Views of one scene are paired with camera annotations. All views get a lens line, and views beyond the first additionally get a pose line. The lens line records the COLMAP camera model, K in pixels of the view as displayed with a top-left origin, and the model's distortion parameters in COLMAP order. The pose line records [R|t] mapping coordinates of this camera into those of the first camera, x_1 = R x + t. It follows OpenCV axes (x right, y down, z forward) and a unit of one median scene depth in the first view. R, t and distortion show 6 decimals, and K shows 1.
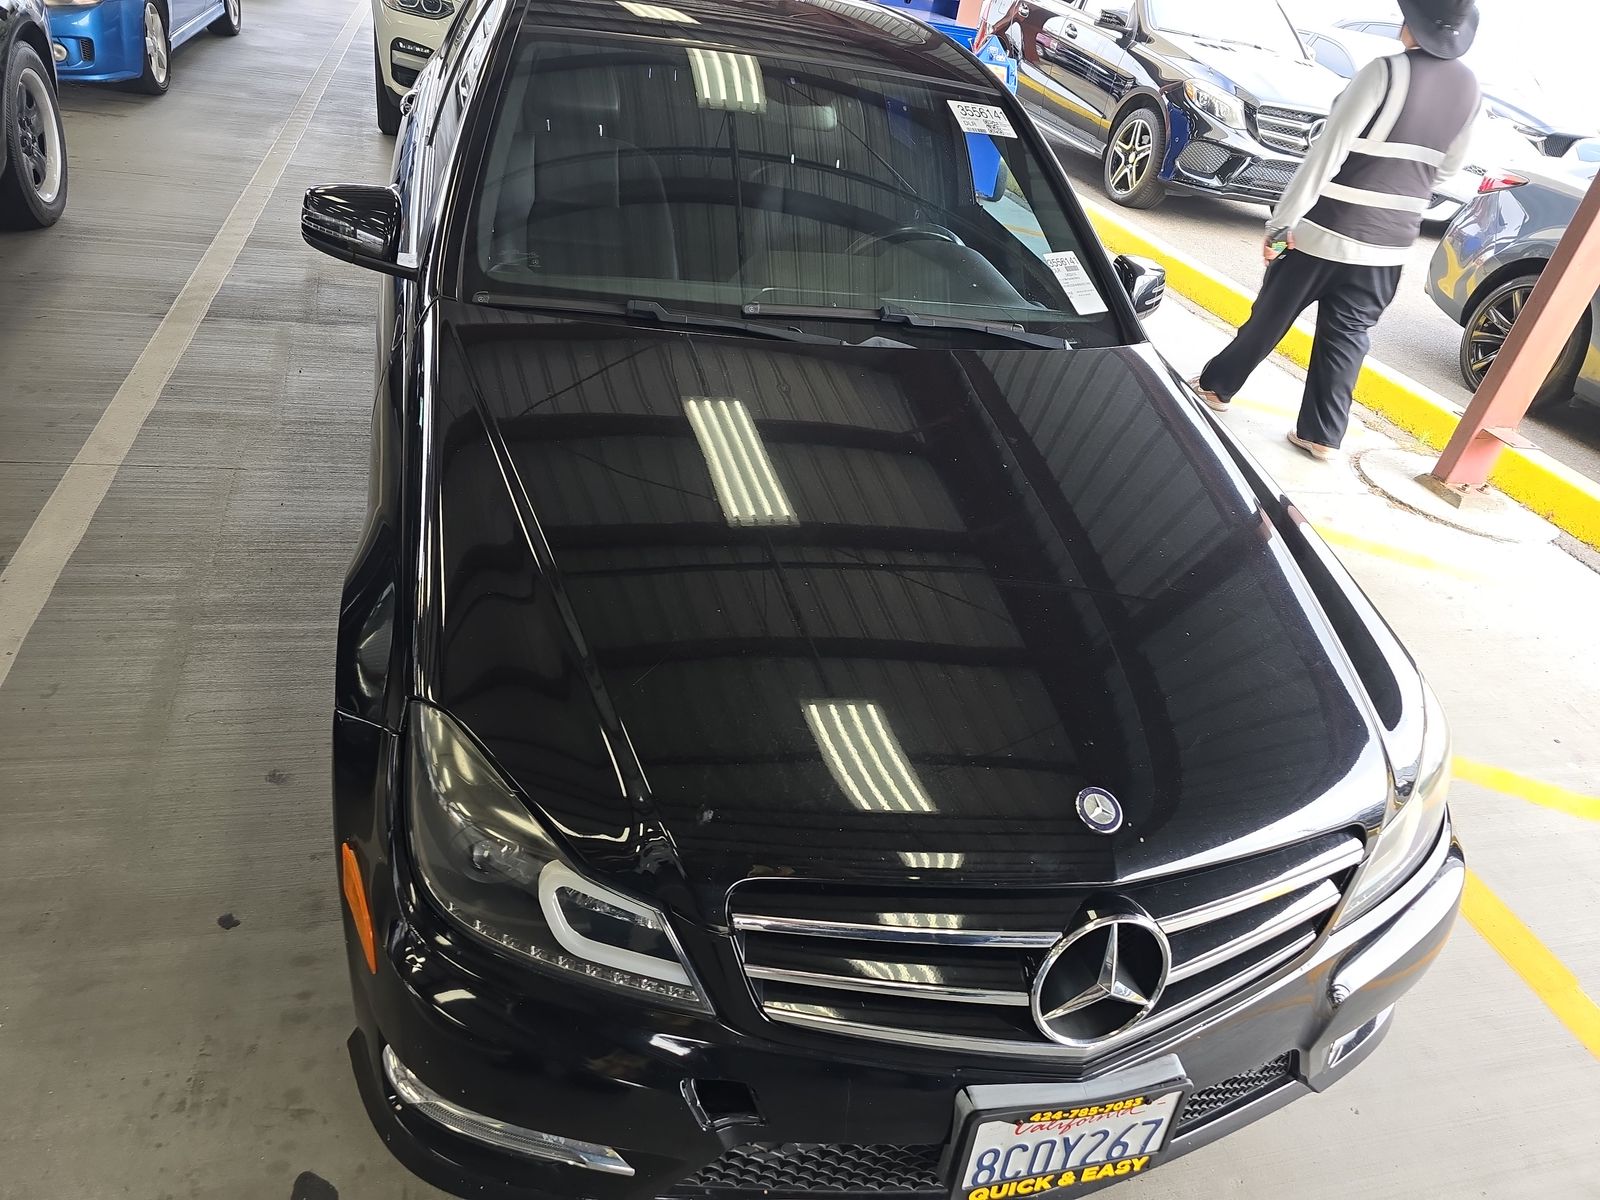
lens RADIAL K [[1089.1, 0, 800.1], [0, 1089.1, 596.1], [0, 0, 1]] dist [0.050424, -0.046487]
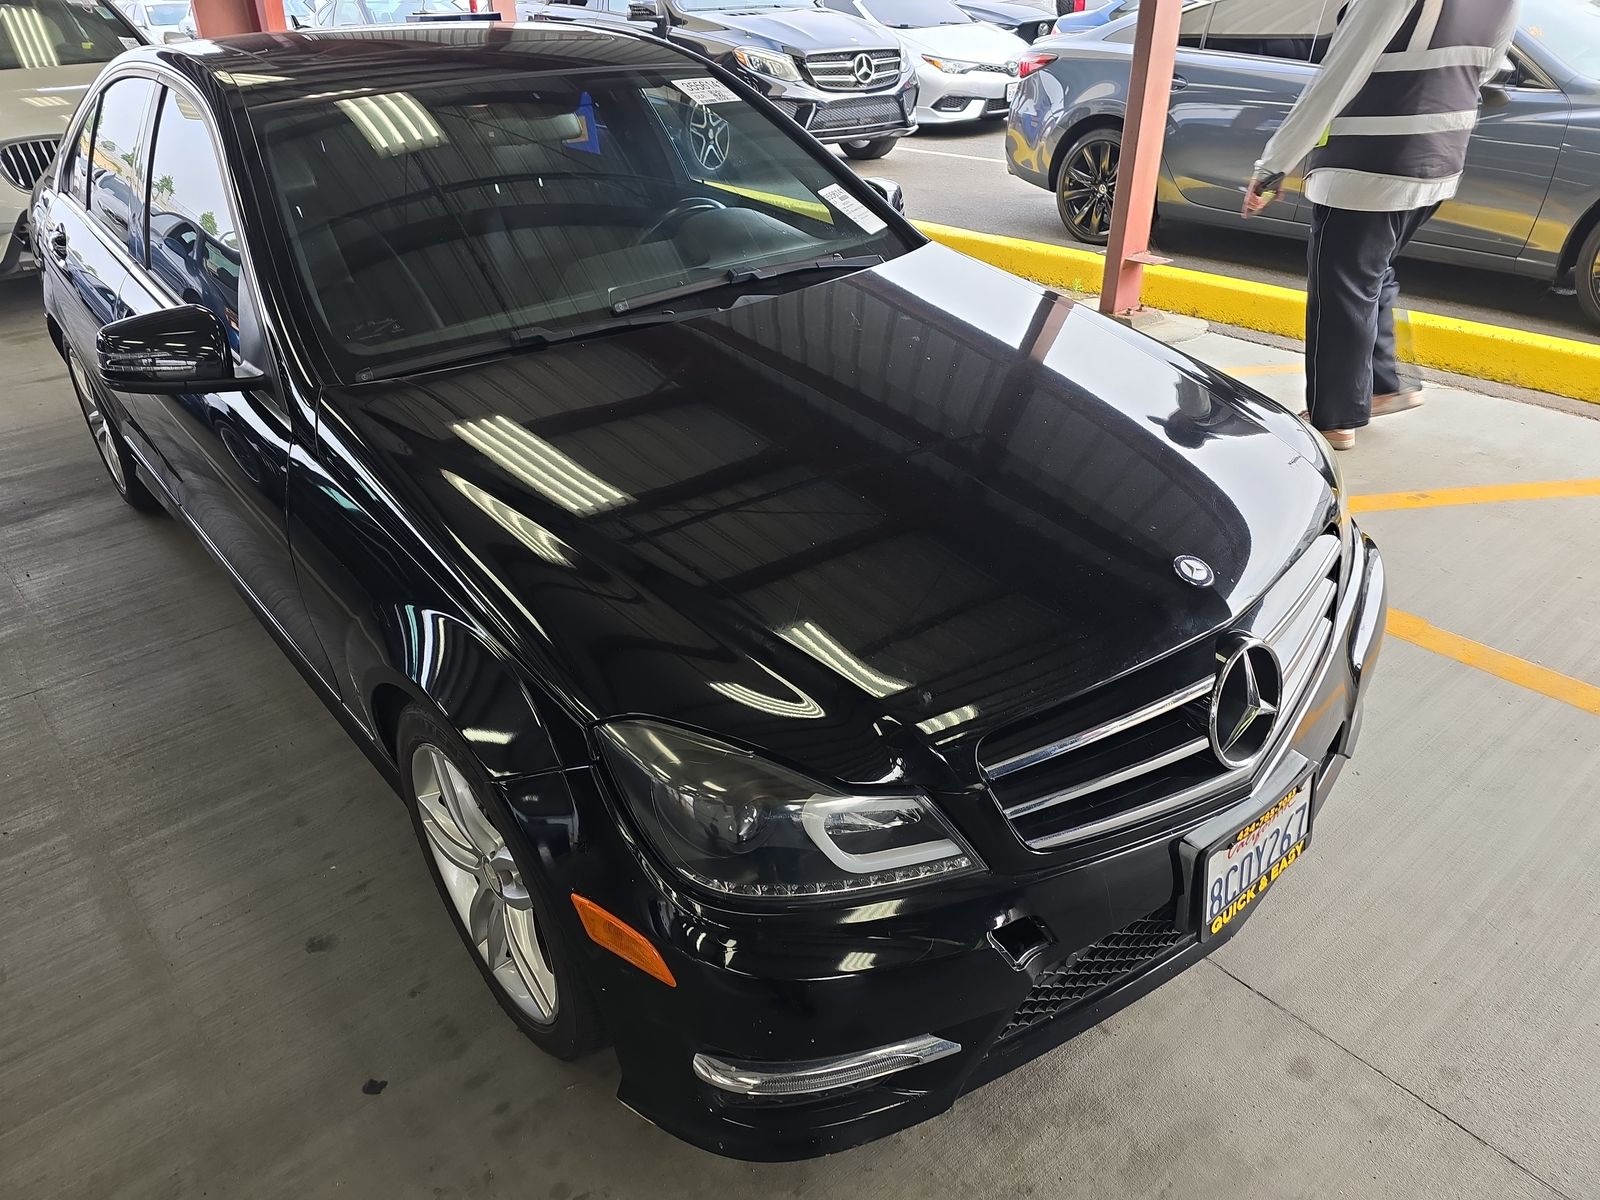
lens RADIAL K [[1089.1, 0, 800.7], [0, 1089.1, 601.0], [0, 0, 1]] dist [0.050424, -0.046487]
pose [[0.887967, -0.370790, 0.272085, -0.248204], [0.373722, 0.926544, 0.043003, 0.009636], [-0.268044, 0.063499, 0.961312, -0.008590]]
